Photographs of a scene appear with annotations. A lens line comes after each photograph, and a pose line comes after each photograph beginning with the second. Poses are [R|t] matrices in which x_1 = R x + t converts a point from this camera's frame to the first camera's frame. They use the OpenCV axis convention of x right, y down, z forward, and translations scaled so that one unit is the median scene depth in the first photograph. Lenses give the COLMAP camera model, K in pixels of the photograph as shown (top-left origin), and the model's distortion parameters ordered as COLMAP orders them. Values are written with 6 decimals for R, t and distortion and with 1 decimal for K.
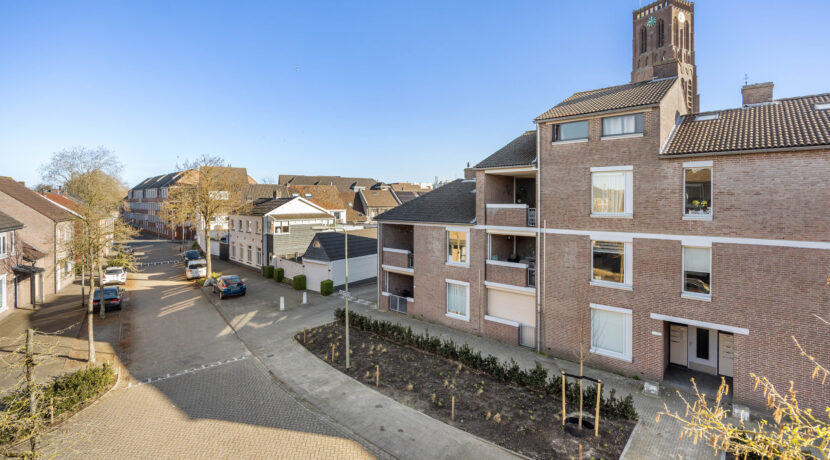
lens RADIAL K [[382.2, 0, 385.3], [0, 382.2, 200.5], [0, 0, 1]] dist [-0.017678, 0.000192]
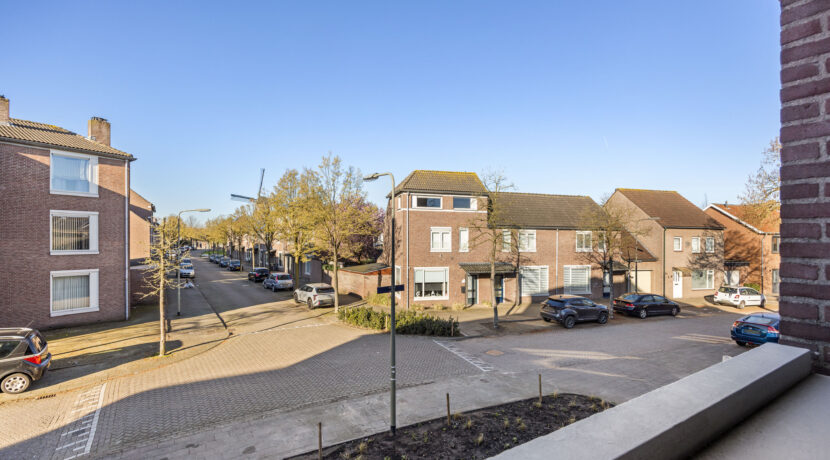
lens RADIAL K [[382.2, 0, 427.2], [0, 382.2, 249.2], [0, 0, 1]] dist [-0.017678, 0.000192]
pose [[-0.228355, 0.021714, -0.973336, 0.313483], [-0.006458, 0.999695, 0.023817, 0.144126], [0.973557, 0.011724, -0.228145, 0.915325]]
